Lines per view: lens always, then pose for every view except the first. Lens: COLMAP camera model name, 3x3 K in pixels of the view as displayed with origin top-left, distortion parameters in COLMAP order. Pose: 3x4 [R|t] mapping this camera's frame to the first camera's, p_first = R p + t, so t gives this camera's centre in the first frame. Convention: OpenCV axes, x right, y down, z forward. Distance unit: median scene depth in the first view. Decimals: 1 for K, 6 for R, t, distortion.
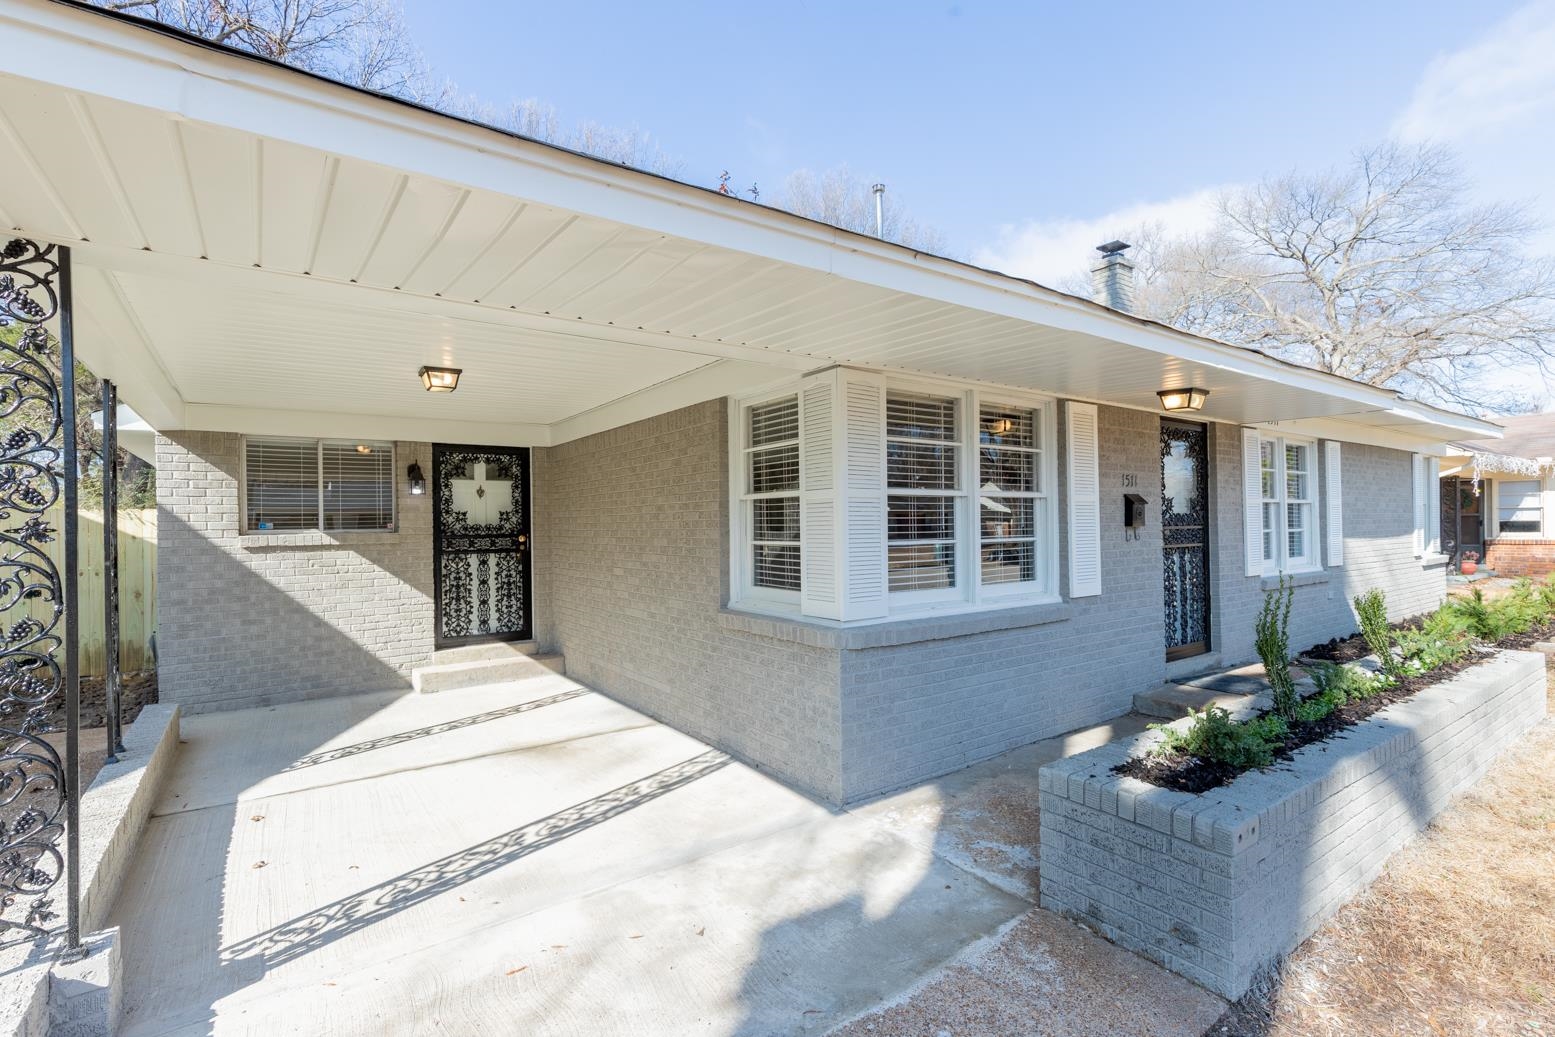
lens RADIAL K [[699.8, 0, 750.3], [0, 699.8, 515.3], [0, 0, 1]] dist [0.002078, 0.000375]
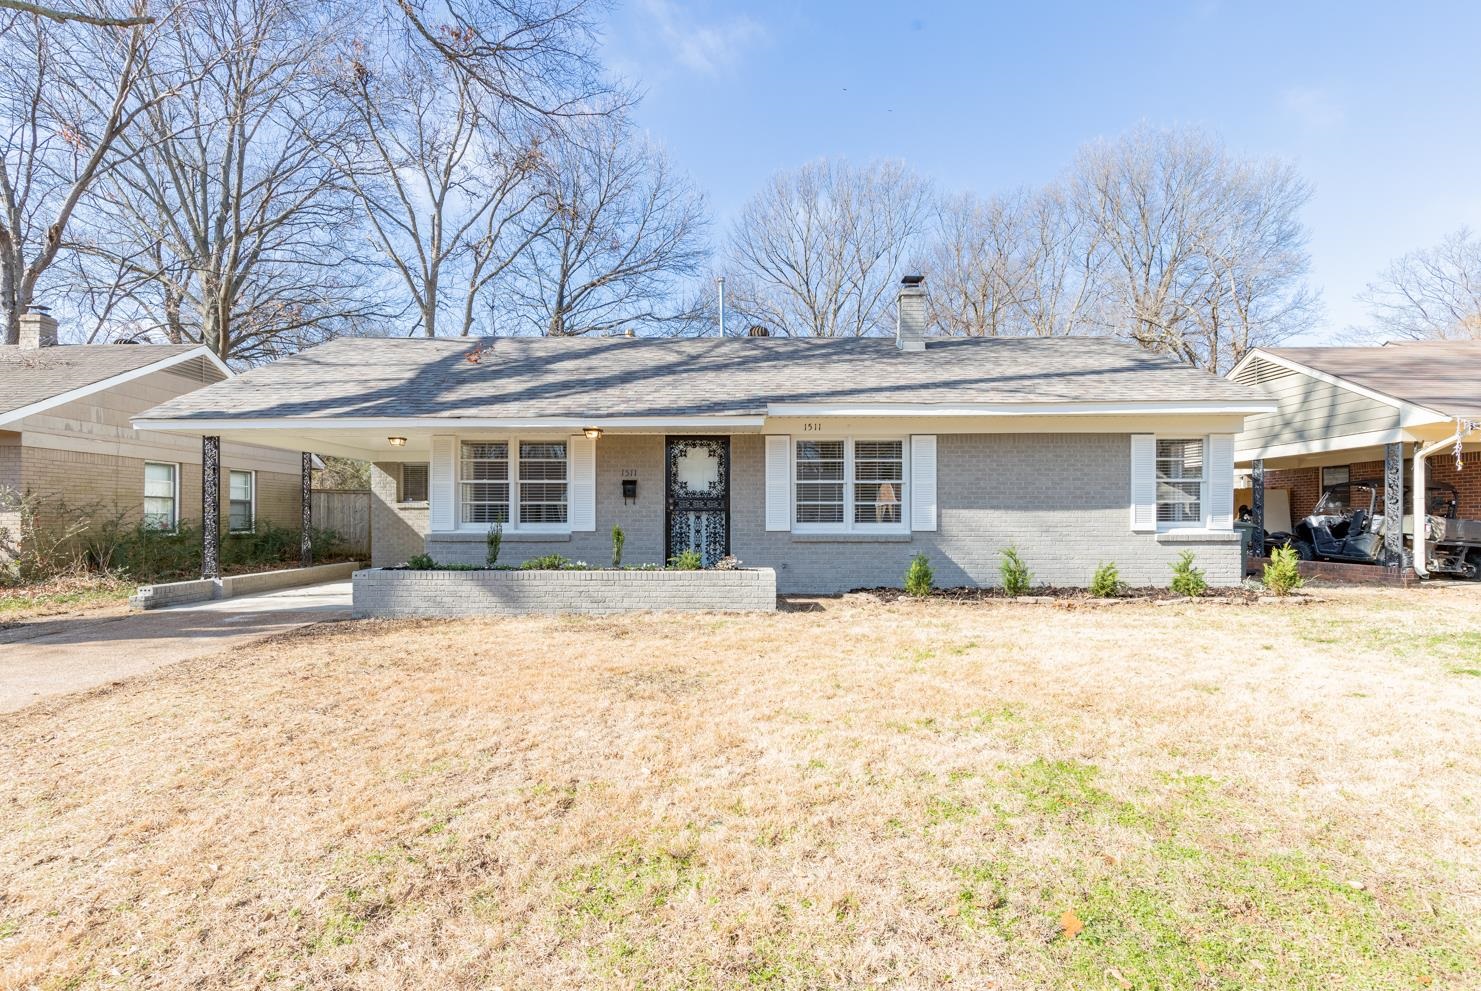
lens RADIAL K [[676.8, 0, 724.8], [0, 676.8, 506.0], [0, 0, 1]] dist [0.003289, 0.000129]
pose [[0.818836, 0.002986, -0.574020, 1.398104], [-0.002029, 0.999995, 0.002308, 0.027124], [0.574024, -0.000725, 0.818838, -0.262196]]
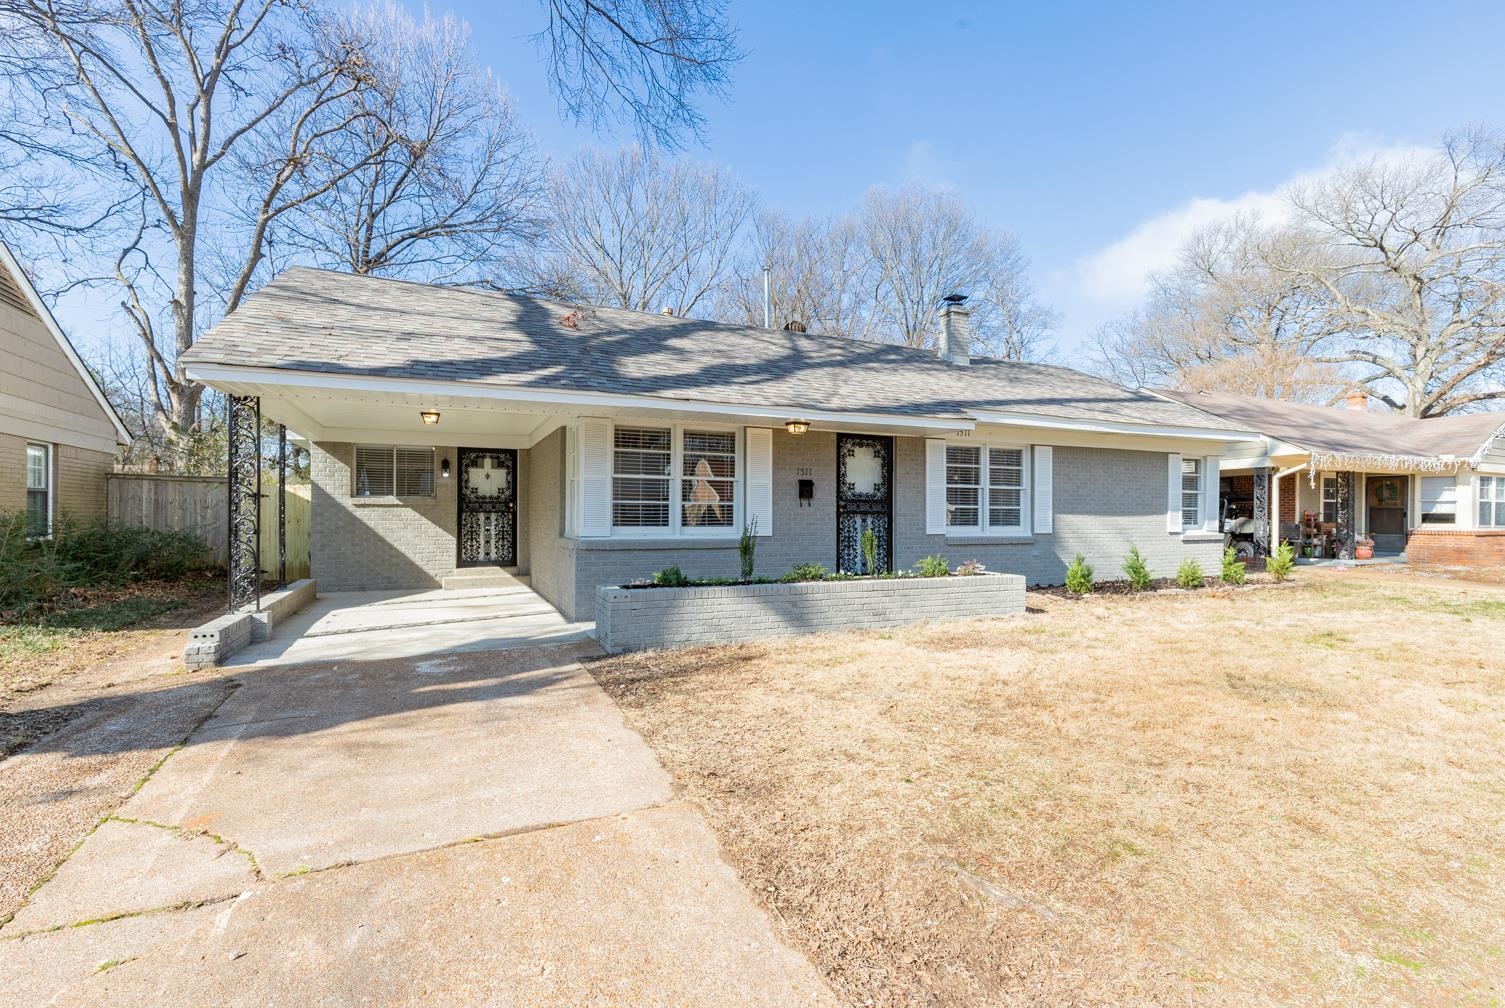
lens RADIAL K [[684.0, 0, 757.6], [0, 684.0, 506.6], [0, 0, 1]] dist [0.002389, -0.000080]
pose [[0.984890, 0.016256, -0.172417, 0.562028], [-0.015835, 0.999867, 0.003818, 0.024651], [0.172456, -0.001030, 0.985017, -0.522986]]
